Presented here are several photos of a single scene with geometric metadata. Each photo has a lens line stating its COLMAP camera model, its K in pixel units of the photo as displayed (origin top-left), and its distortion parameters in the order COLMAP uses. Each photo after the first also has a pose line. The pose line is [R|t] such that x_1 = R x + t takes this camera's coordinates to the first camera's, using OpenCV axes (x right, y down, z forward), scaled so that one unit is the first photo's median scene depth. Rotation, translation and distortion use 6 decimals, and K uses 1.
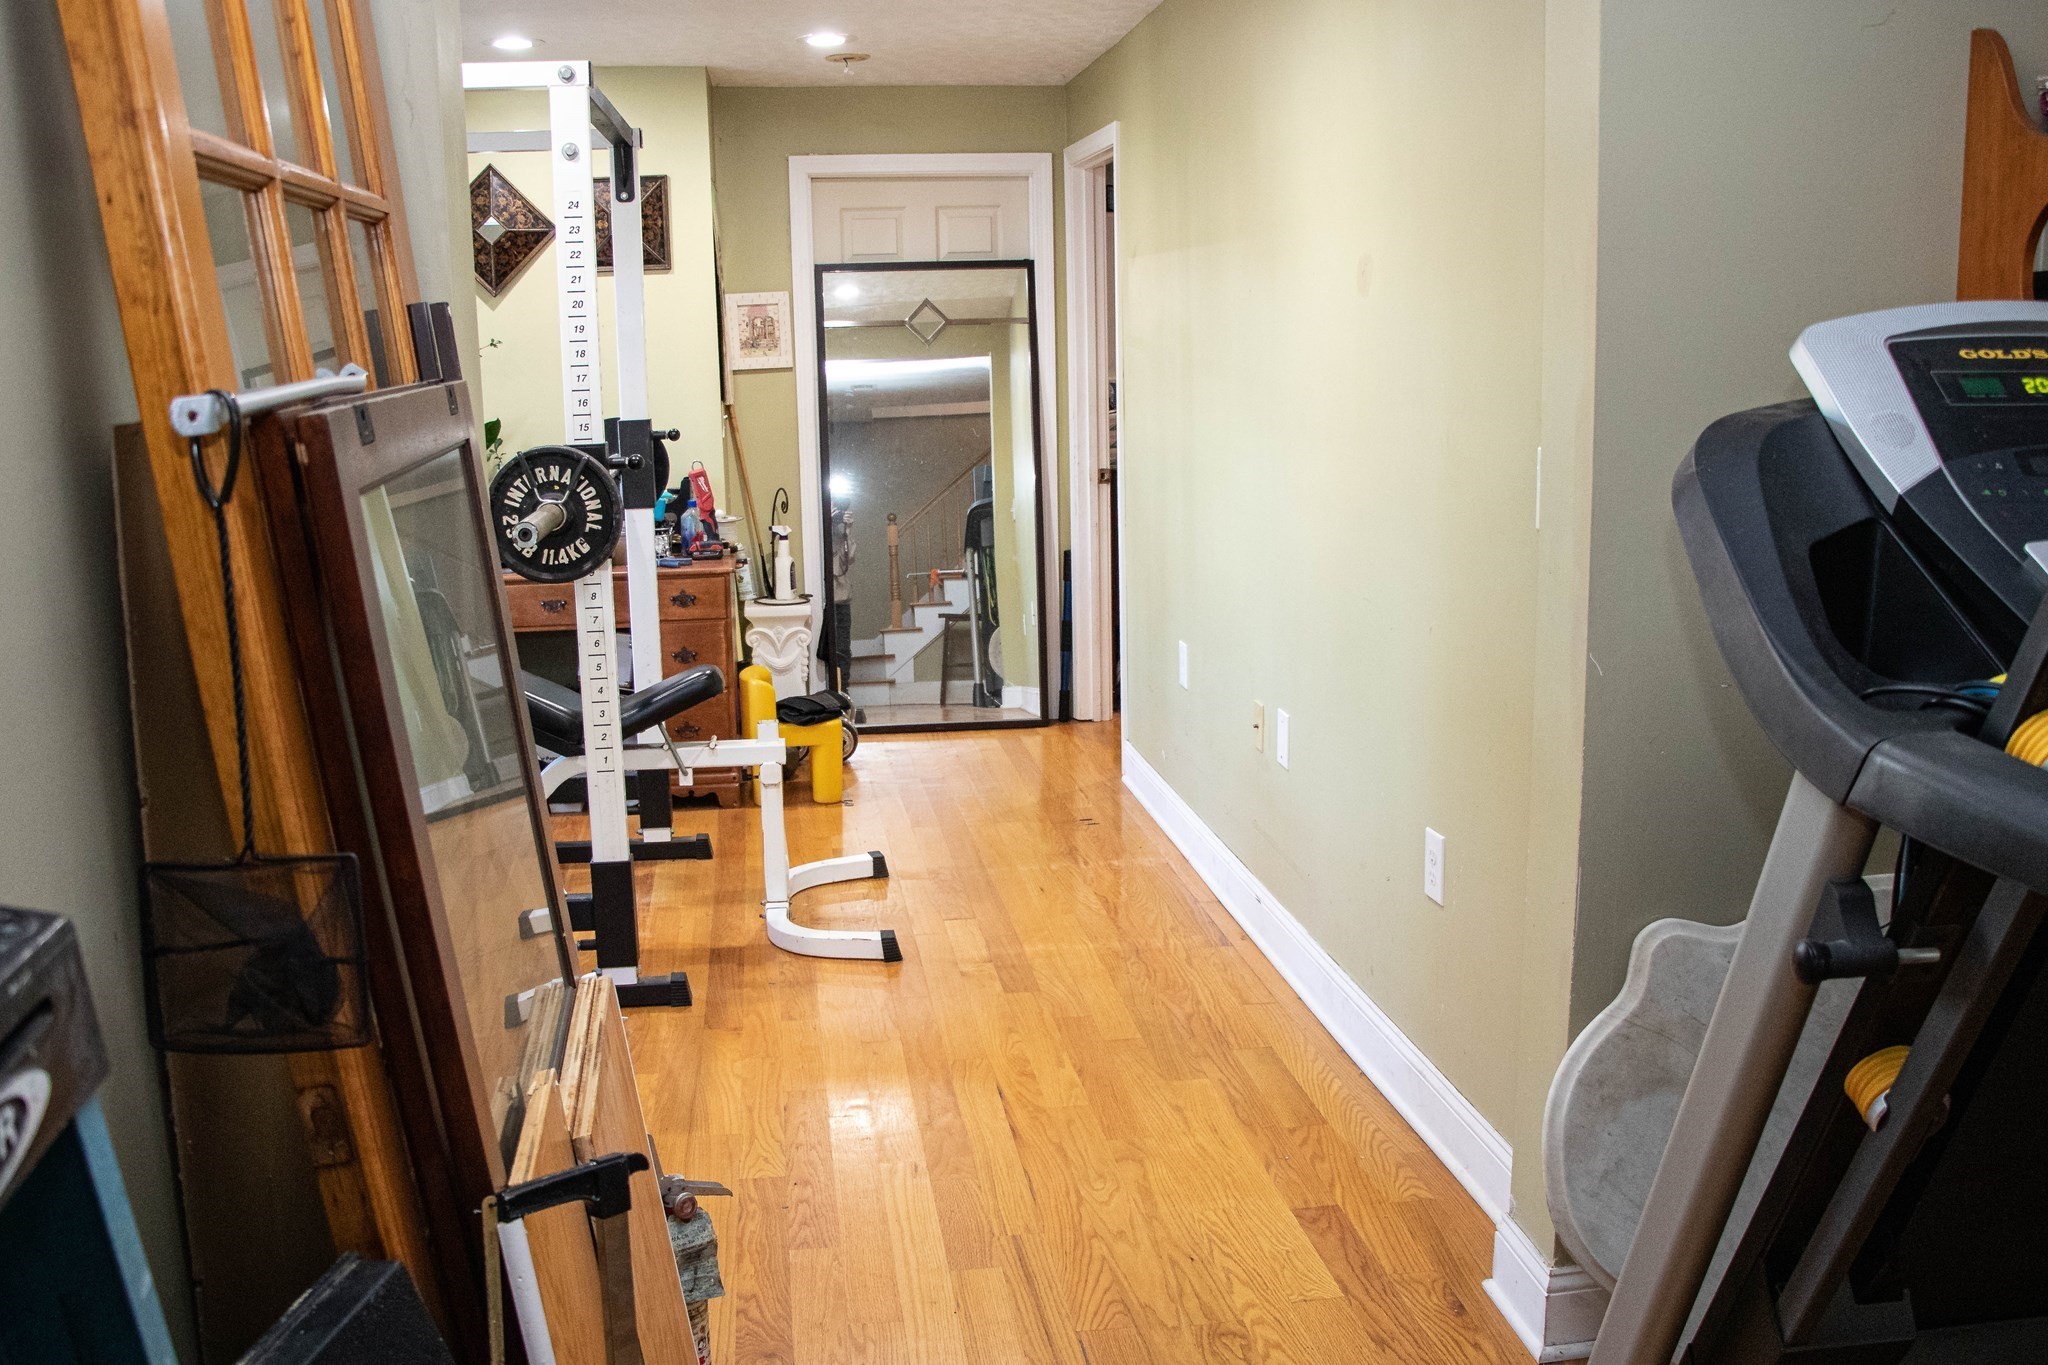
lens RADIAL K [[1672.1, 0, 1003.5], [0, 1672.1, 699.0], [0, 0, 1]] dist [-0.193152, 0.170752]
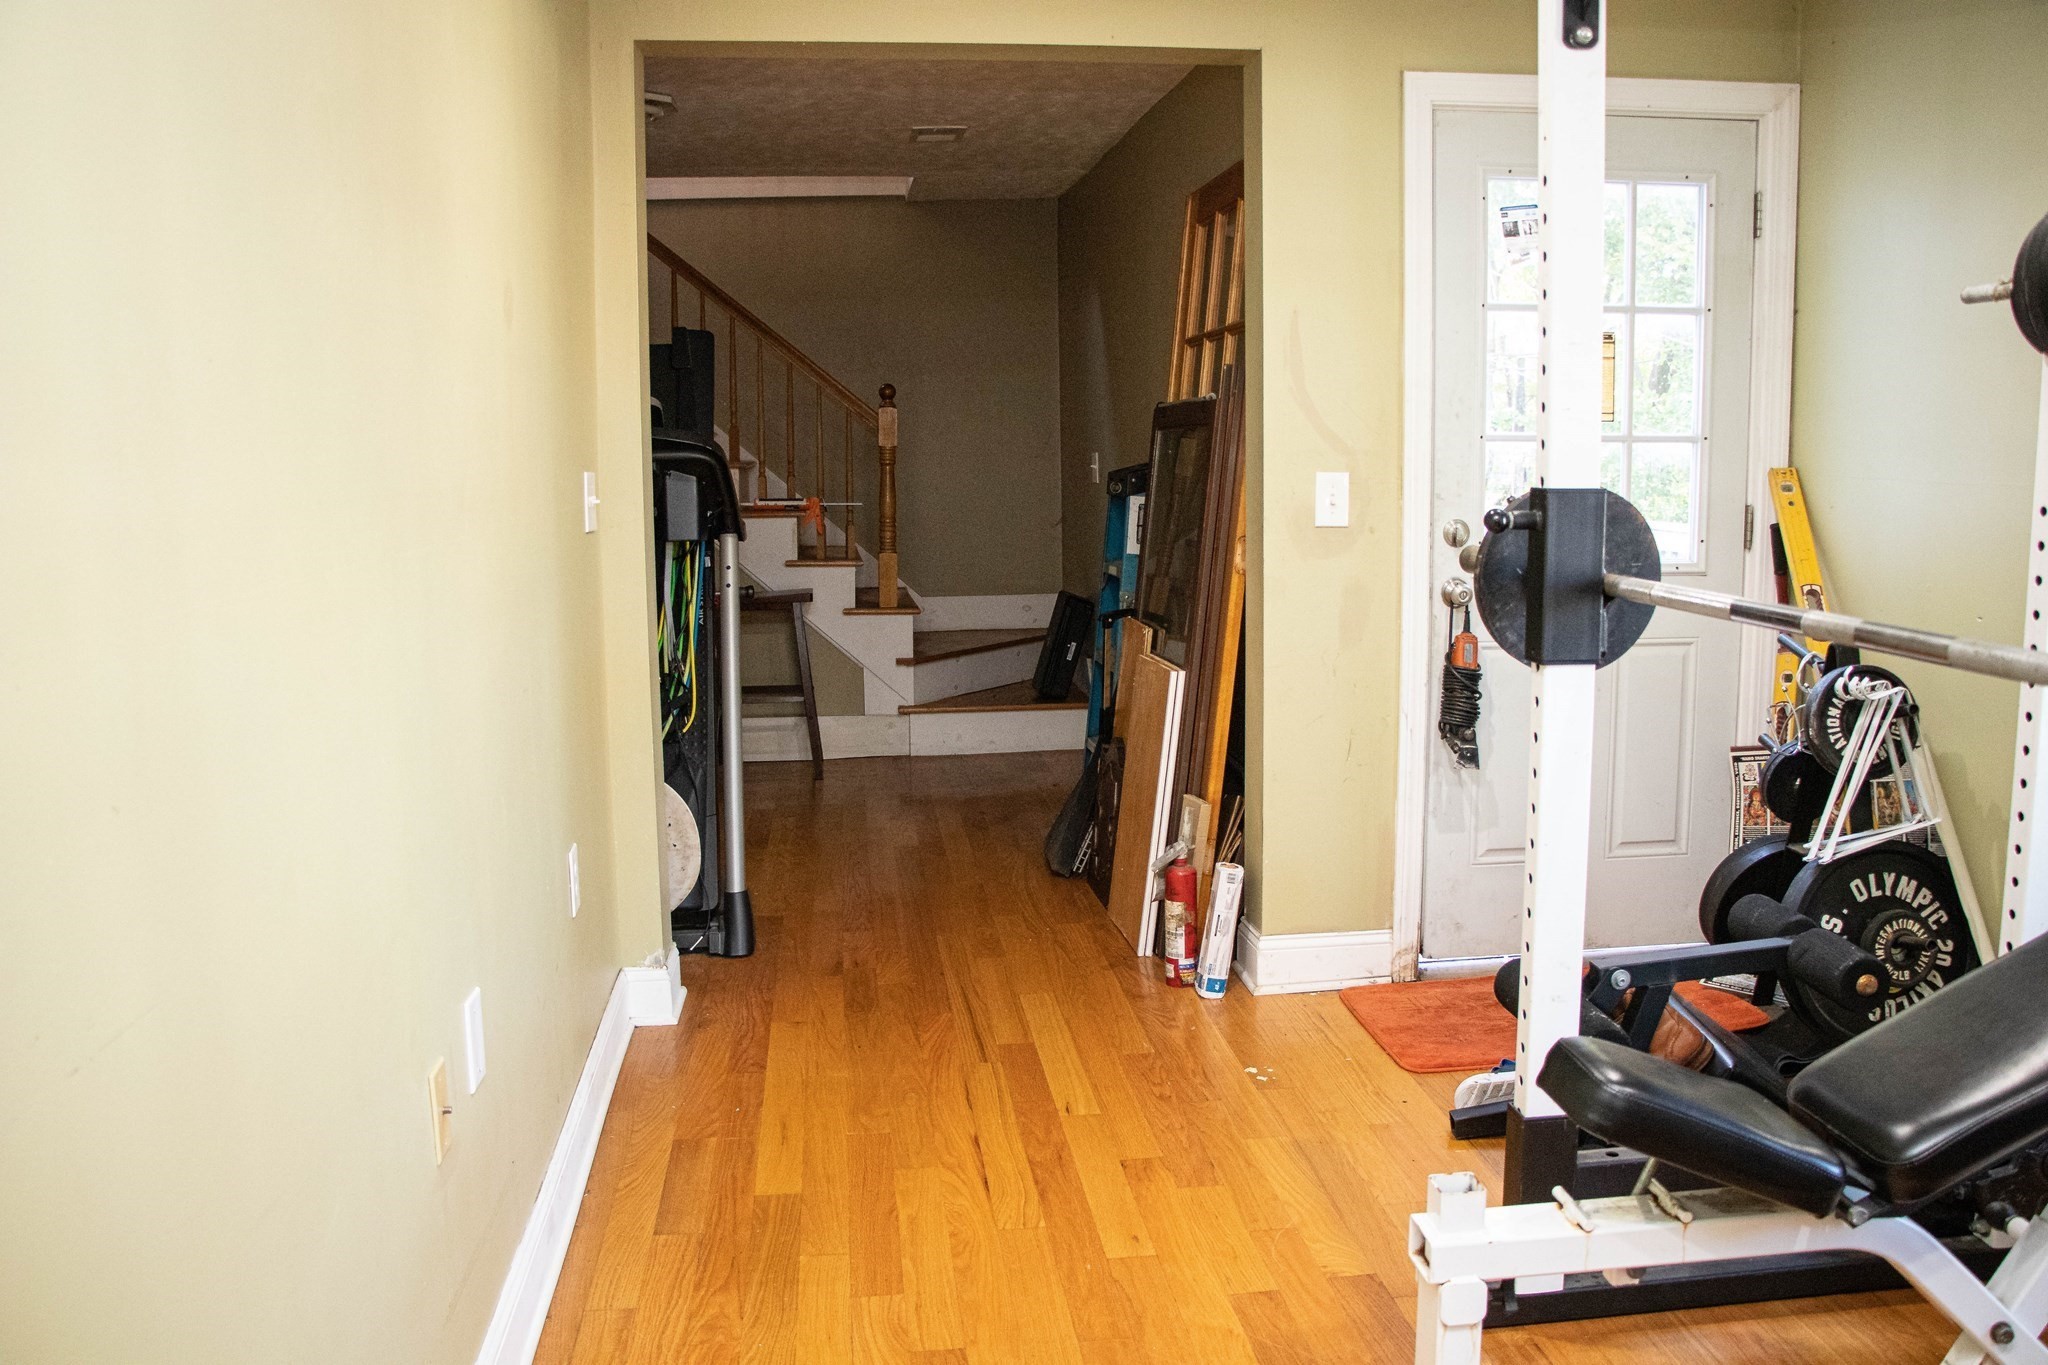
lens RADIAL K [[1672.1, 0, 1003.5], [0, 1672.1, 699.0], [0, 0, 1]] dist [-0.193152, 0.170752]
pose [[-0.999082, 0.028322, 0.032127, -0.040968], [0.037588, 0.939394, 0.340772, -0.277429], [-0.020529, 0.341667, -0.939597, 1.497193]]
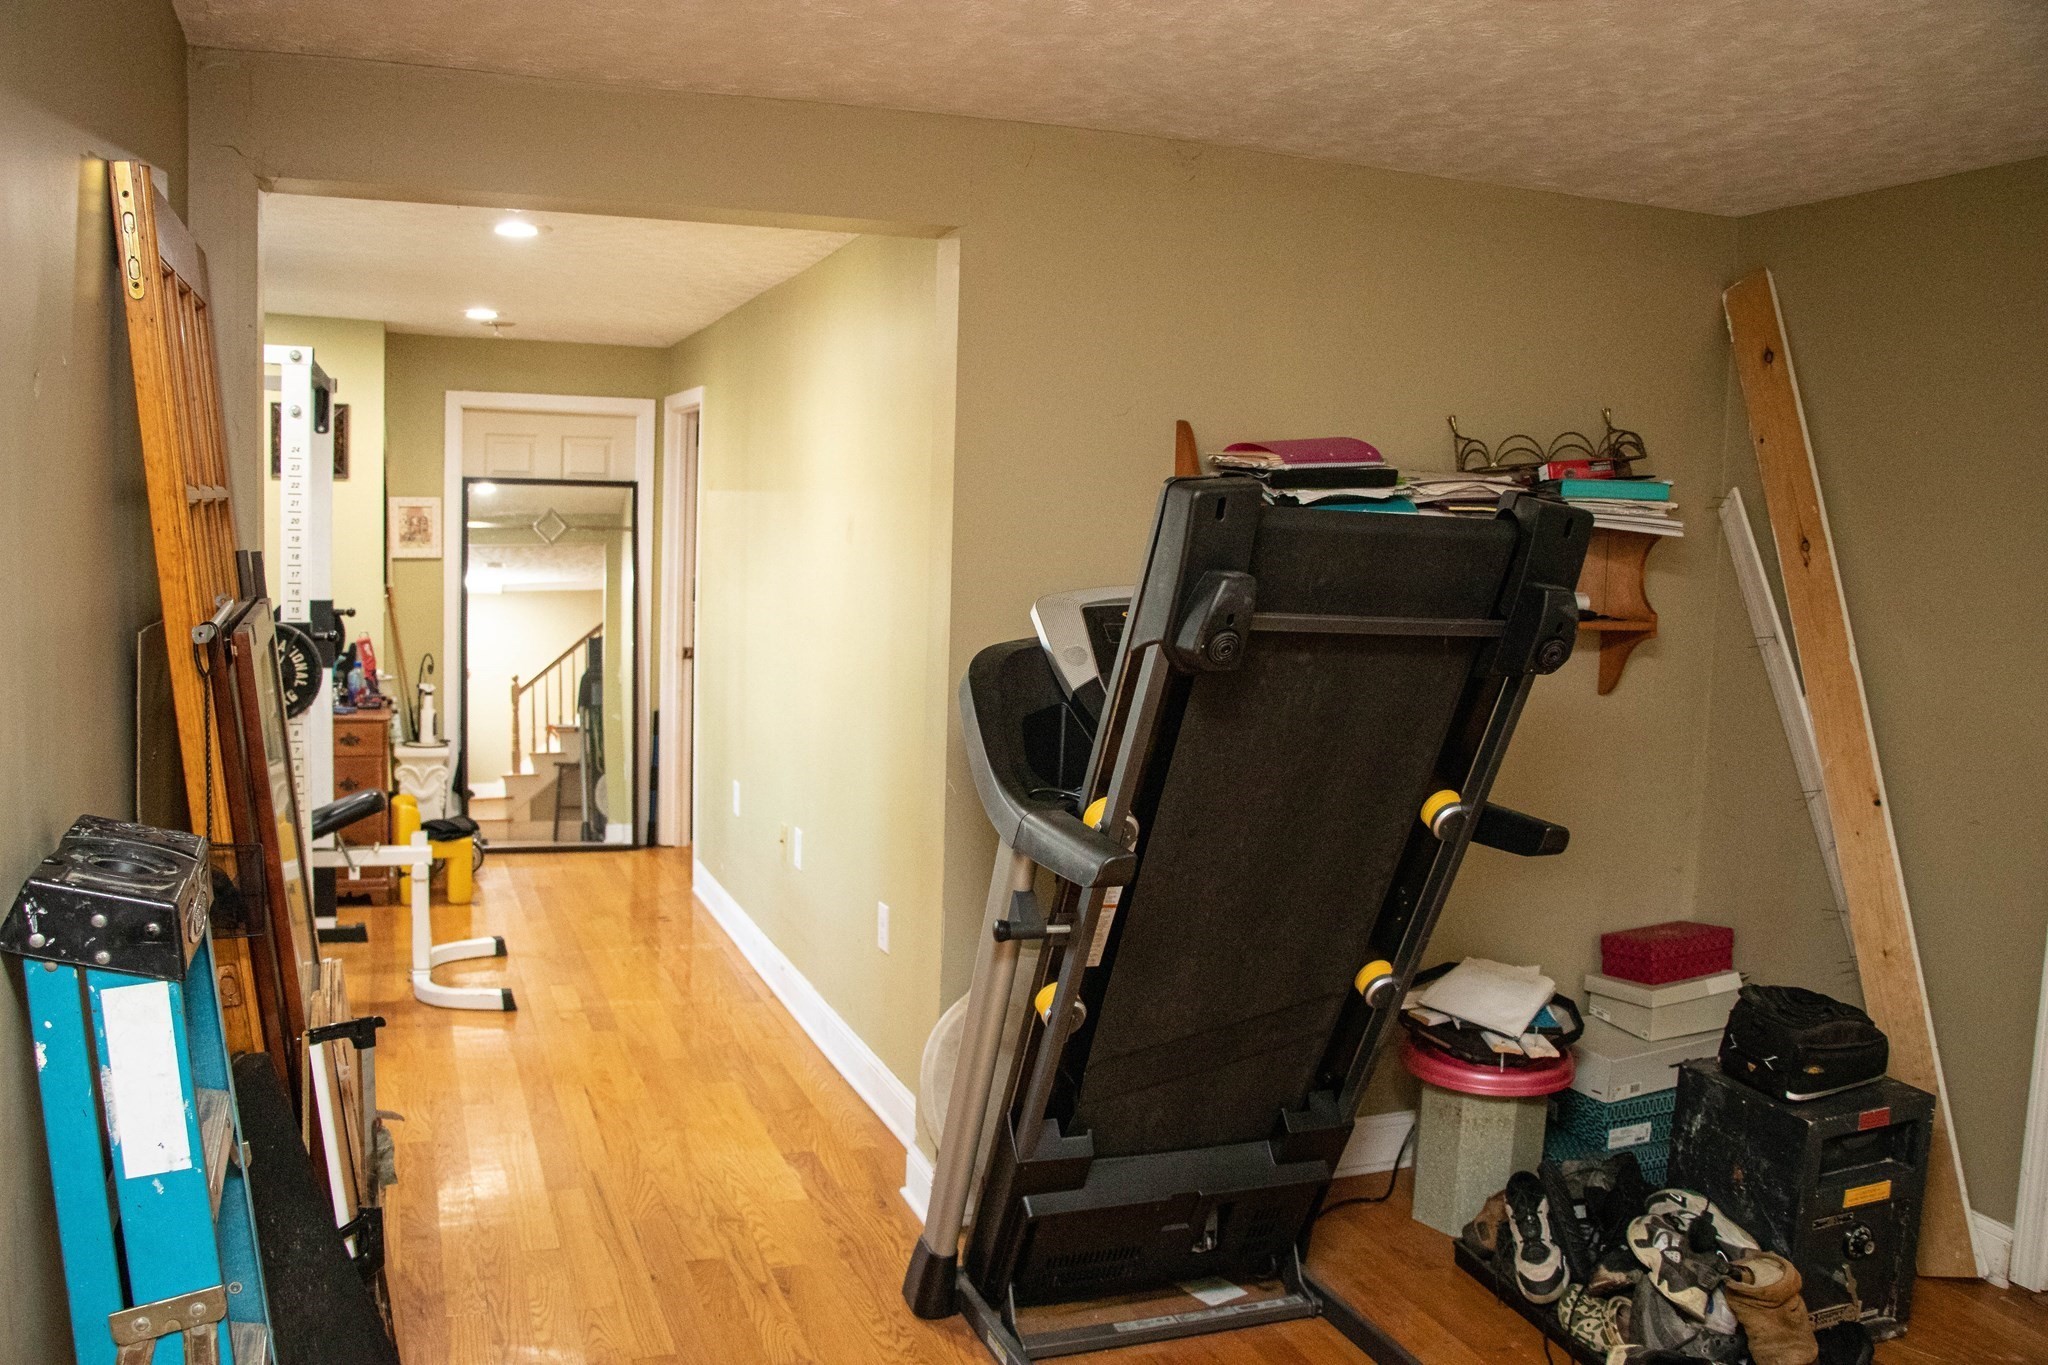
lens RADIAL K [[1672.1, 0, 1003.5], [0, 1672.1, 699.0], [0, 0, 1]] dist [-0.193152, 0.170752]
pose [[0.974452, 0.029953, 0.222590, 0.019611], [-0.008046, 0.995087, -0.098680, 0.032741], [-0.224452, 0.094368, 0.969905, -0.381363]]
